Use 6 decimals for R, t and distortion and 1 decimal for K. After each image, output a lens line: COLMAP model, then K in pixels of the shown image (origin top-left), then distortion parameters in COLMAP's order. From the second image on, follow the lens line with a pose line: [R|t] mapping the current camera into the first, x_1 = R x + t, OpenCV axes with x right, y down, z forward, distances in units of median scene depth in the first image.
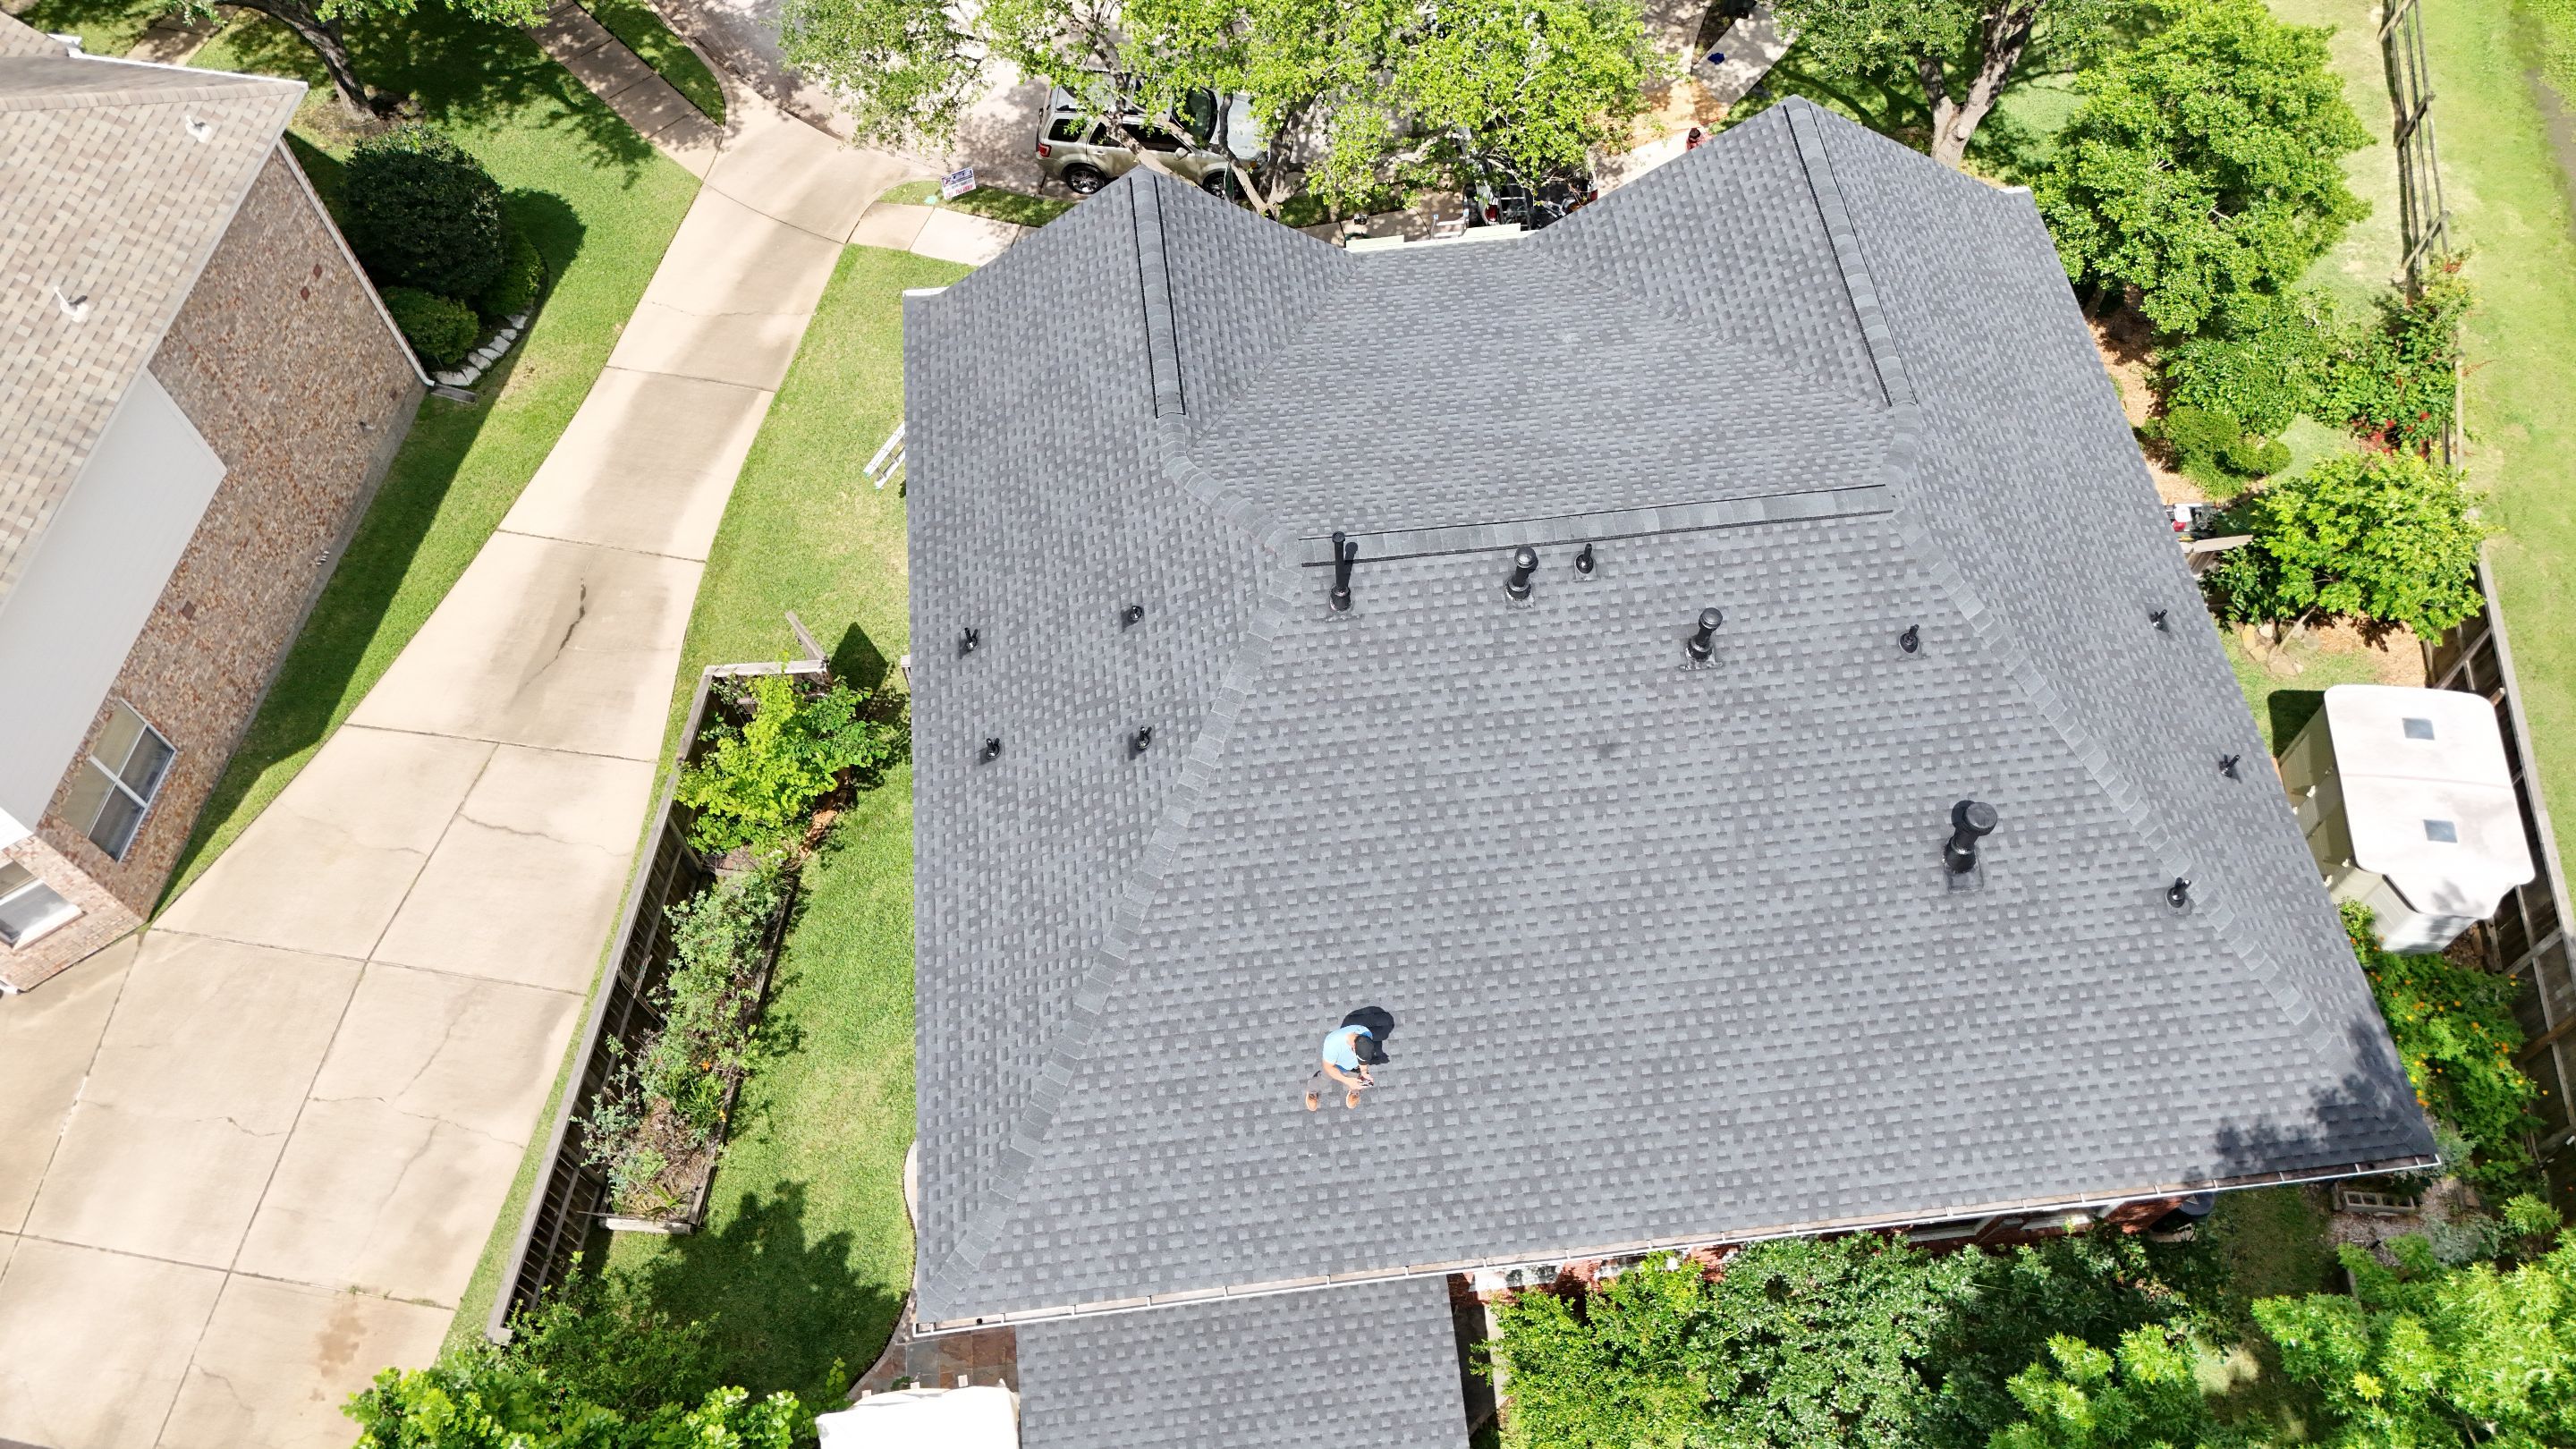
lens RADIAL K [[1899.4, 0, 1276.3], [0, 1899.4, 715.5], [0, 0, 1]] dist [0.083395, -0.087458]
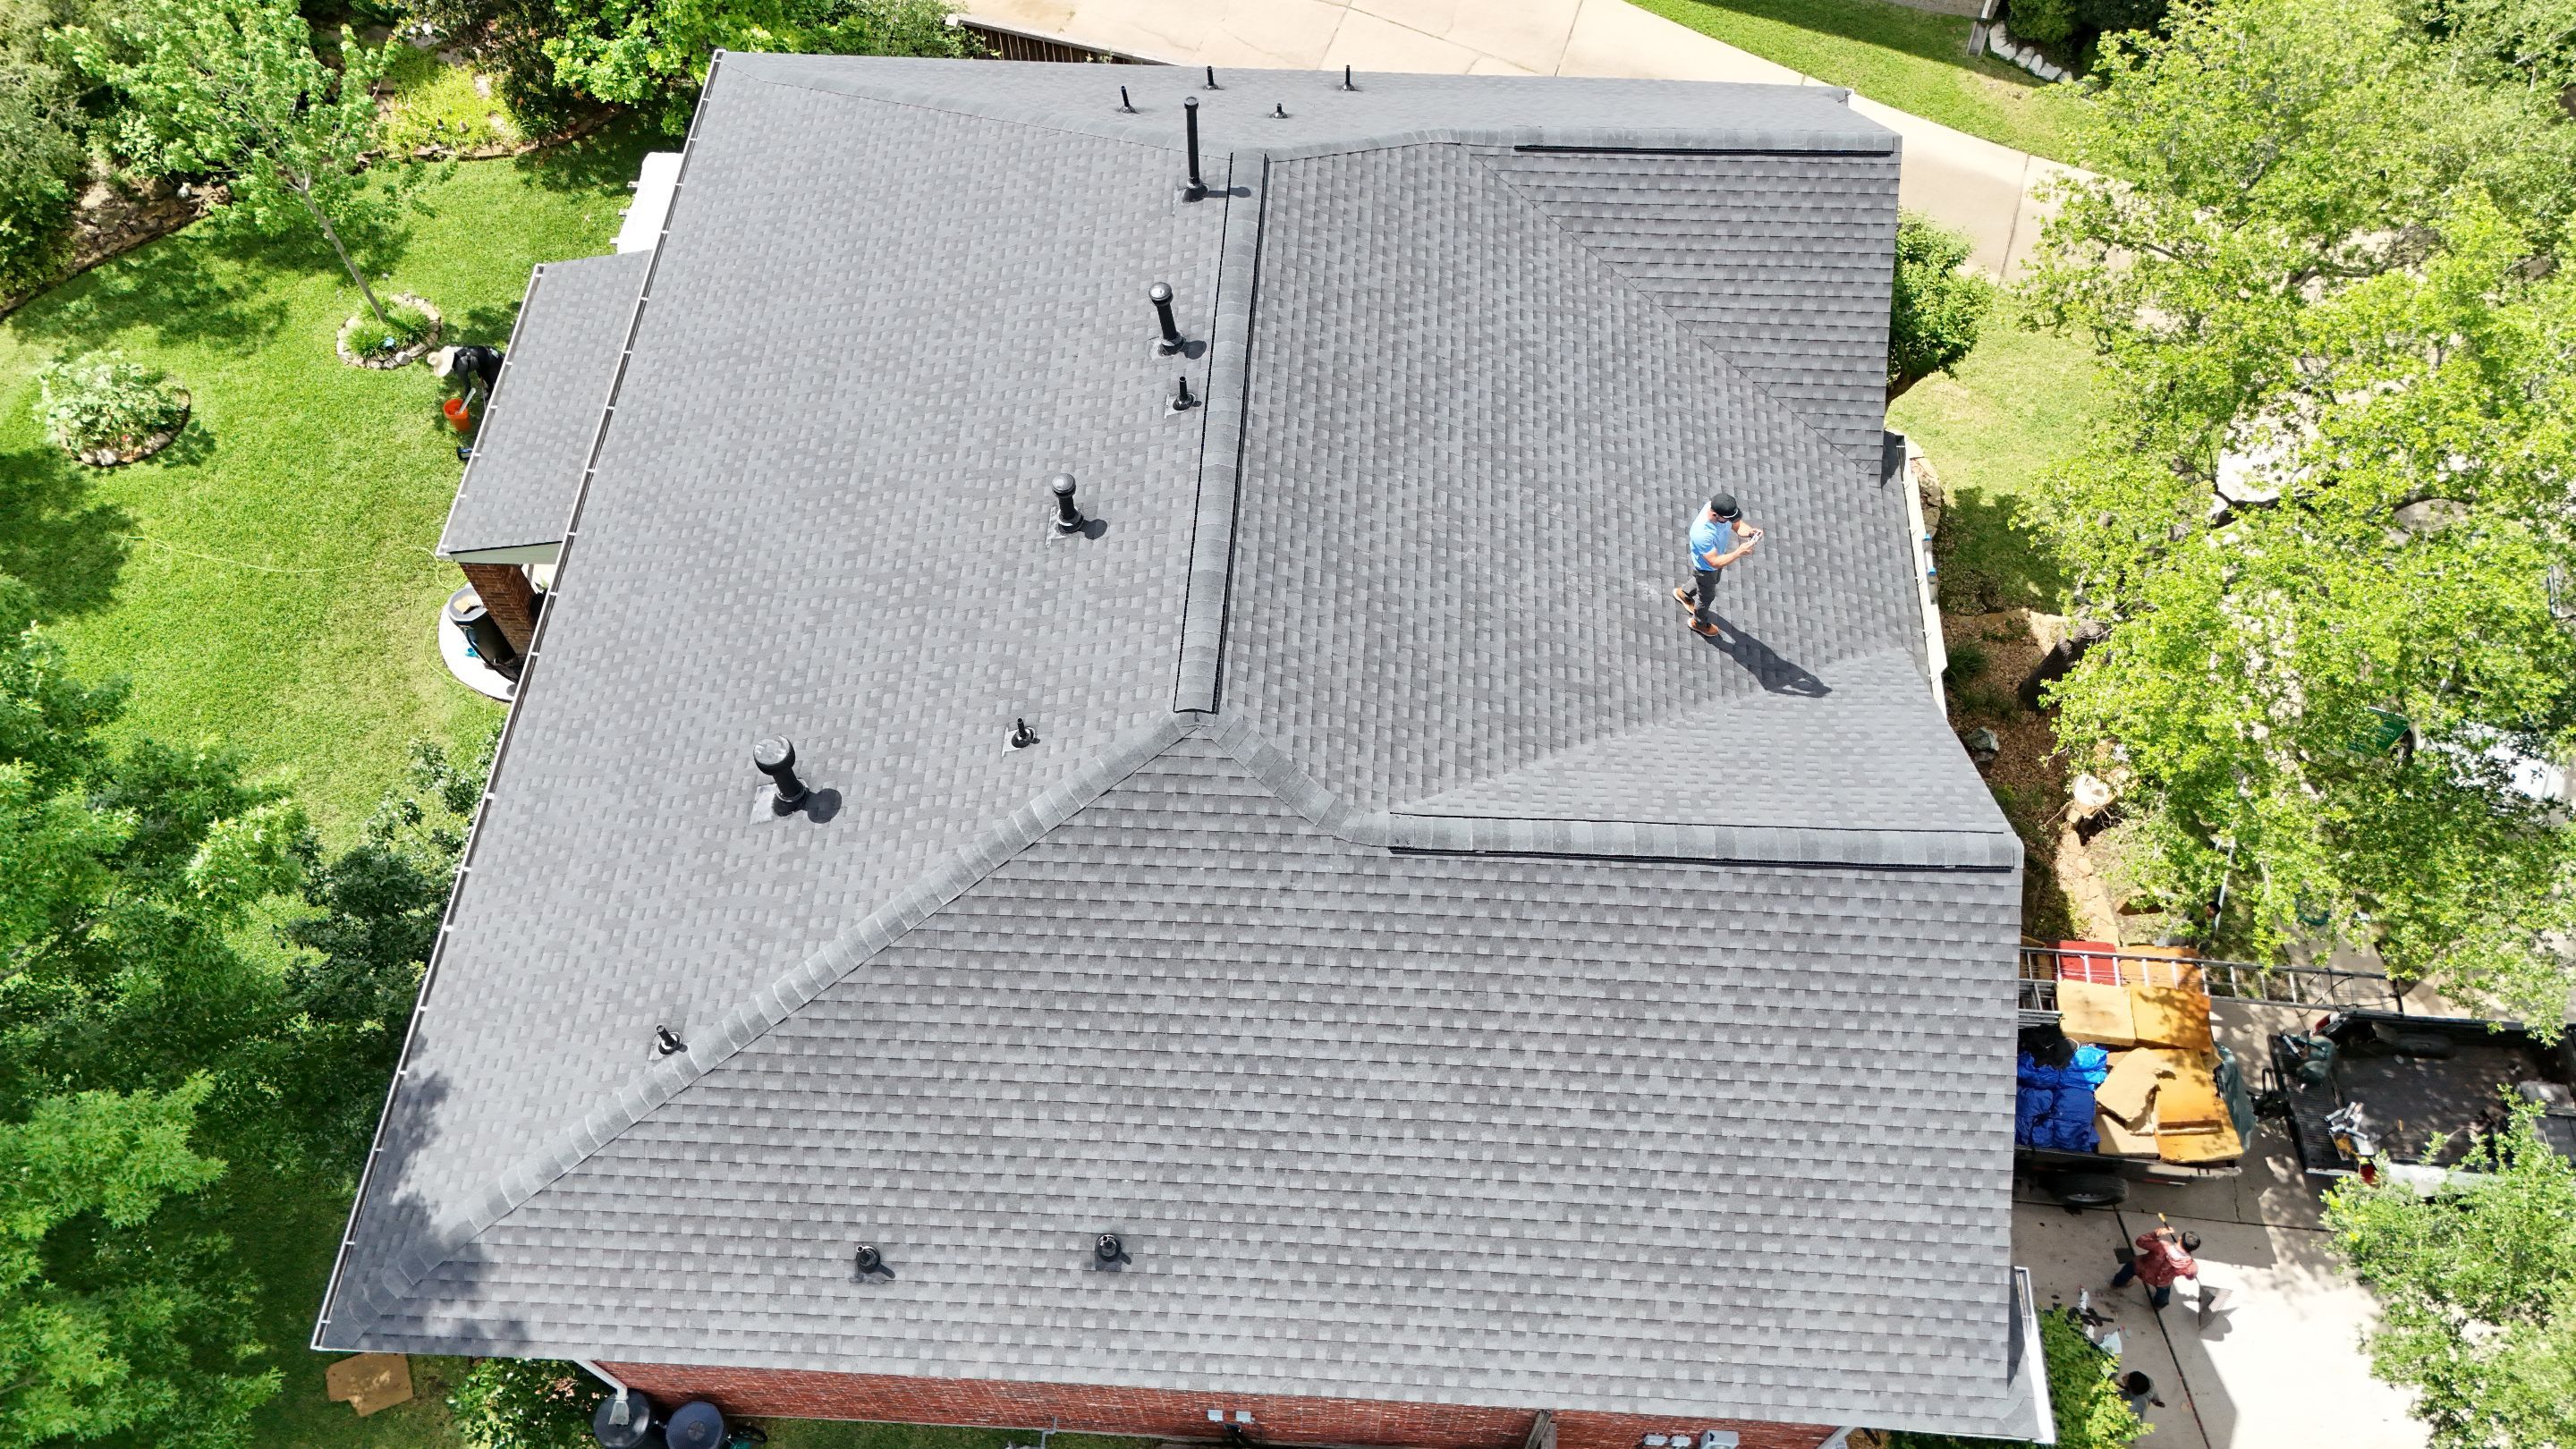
lens RADIAL K [[1899.4, 0, 1294.3], [0, 1899.4, 710.9], [0, 0, 1]] dist [0.083395, -0.087458]
pose [[-0.160883, 0.847676, -0.505531, 0.671055], [-0.849593, 0.141734, 0.508038, -0.511329], [0.502303, 0.511231, 0.697377, 0.486819]]
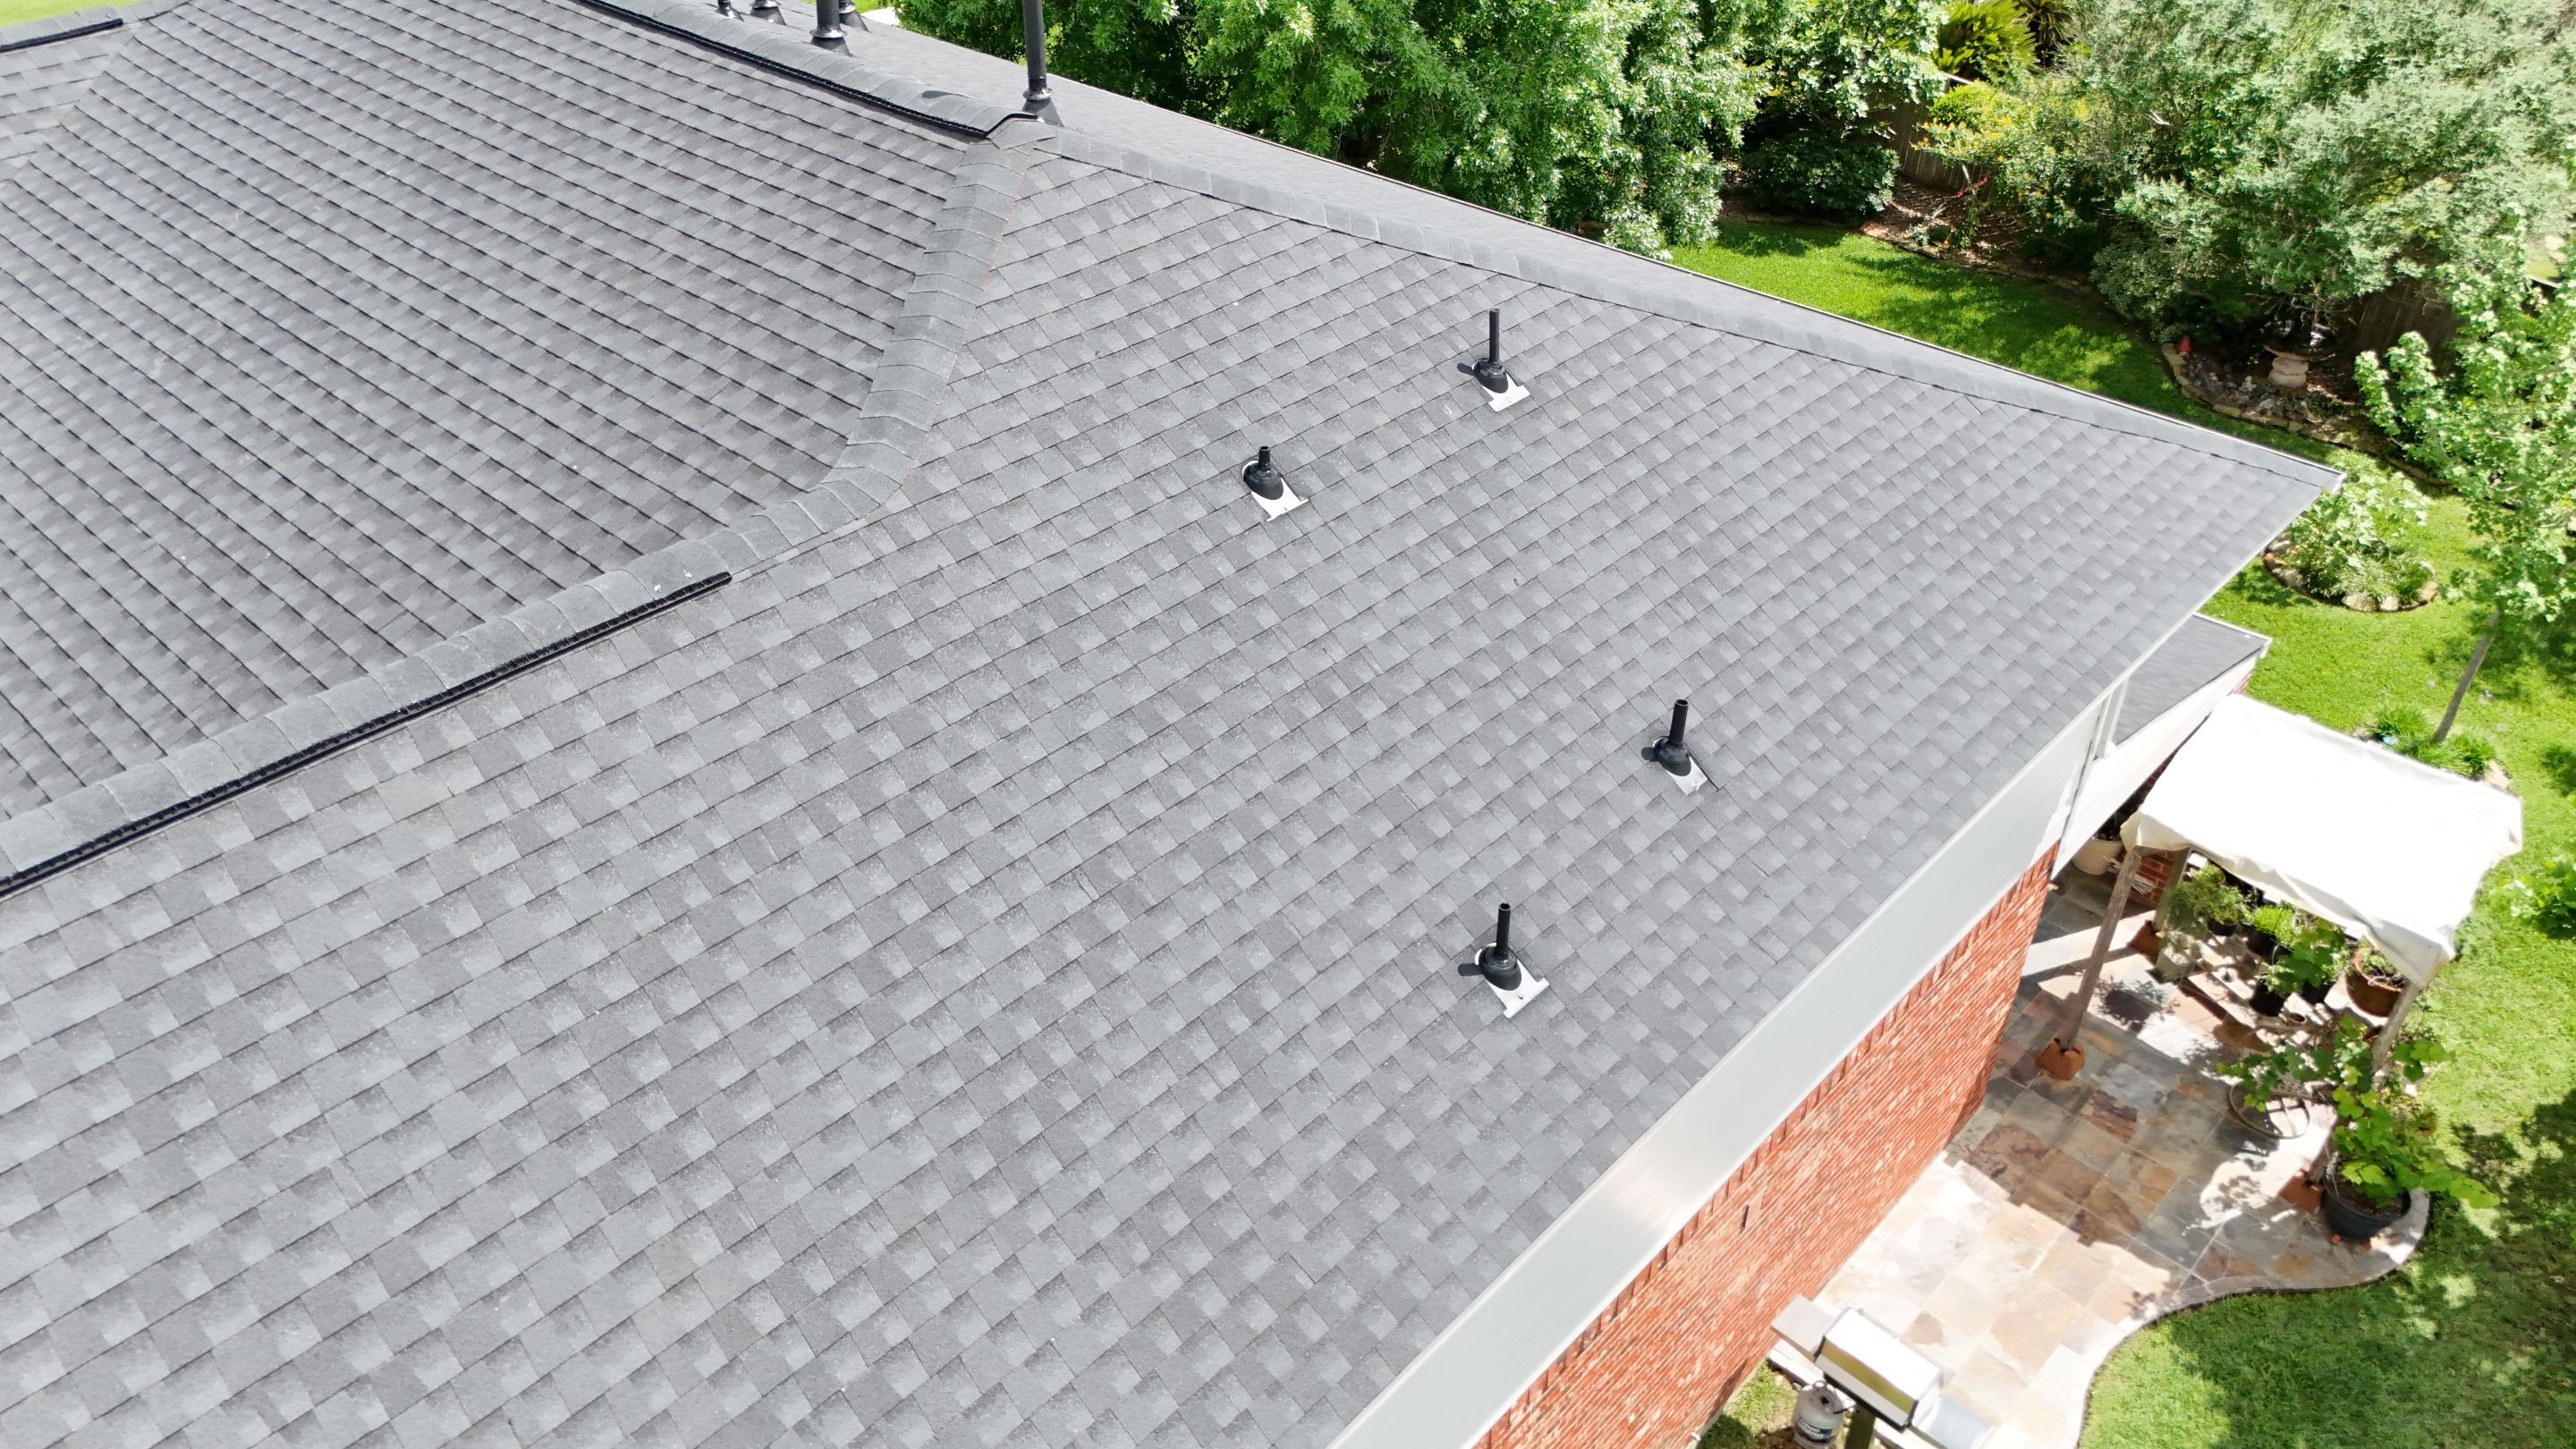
lens RADIAL K [[1899.4, 0, 1280.9], [0, 1899.4, 731.9], [0, 0, 1]] dist [0.083395, -0.087458]
pose [[-0.650953, -0.429673, 0.625812, -0.360864], [0.658764, 0.089907, 0.746958, -0.355351], [-0.377213, 0.898497, 0.224528, 0.962114]]
